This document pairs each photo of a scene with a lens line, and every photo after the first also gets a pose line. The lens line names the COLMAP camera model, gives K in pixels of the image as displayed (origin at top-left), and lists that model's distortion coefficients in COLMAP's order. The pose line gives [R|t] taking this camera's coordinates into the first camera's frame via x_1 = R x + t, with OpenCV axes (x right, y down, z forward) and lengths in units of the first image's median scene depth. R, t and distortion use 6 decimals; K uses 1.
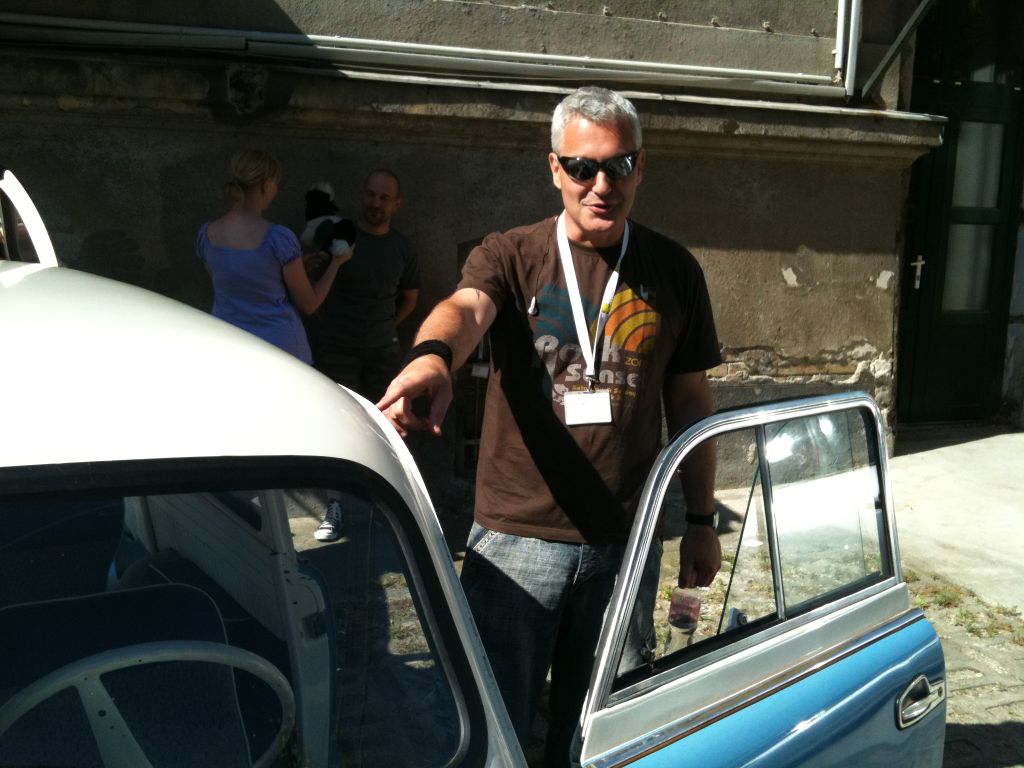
lens RADIAL K [[1110.3, 0, 512.0], [0, 1110.3, 384.0], [0, 0, 1]] dist [0.086754, -0.243778]
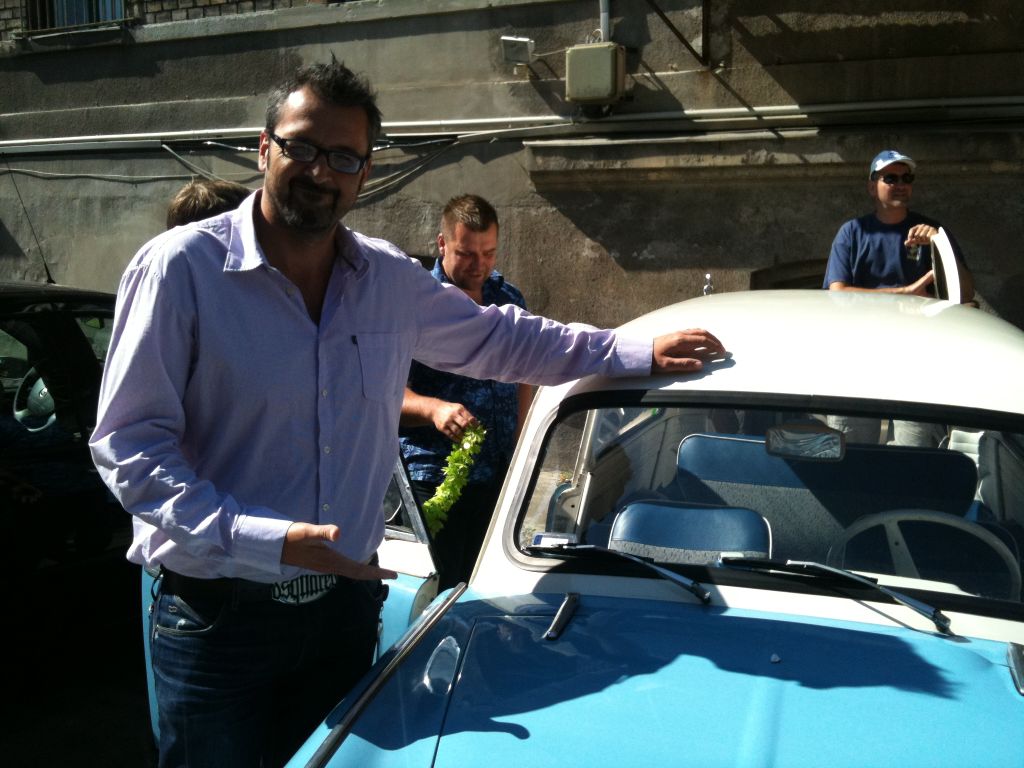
lens RADIAL K [[1110.3, 0, 512.0], [0, 1110.3, 384.0], [0, 0, 1]] dist [0.086754, -0.243778]
pose [[0.685738, 0.071337, -0.724344, 0.133202], [-0.094792, 0.995462, 0.008298, 0.020016], [0.721649, 0.062972, 0.689389, -0.193382]]
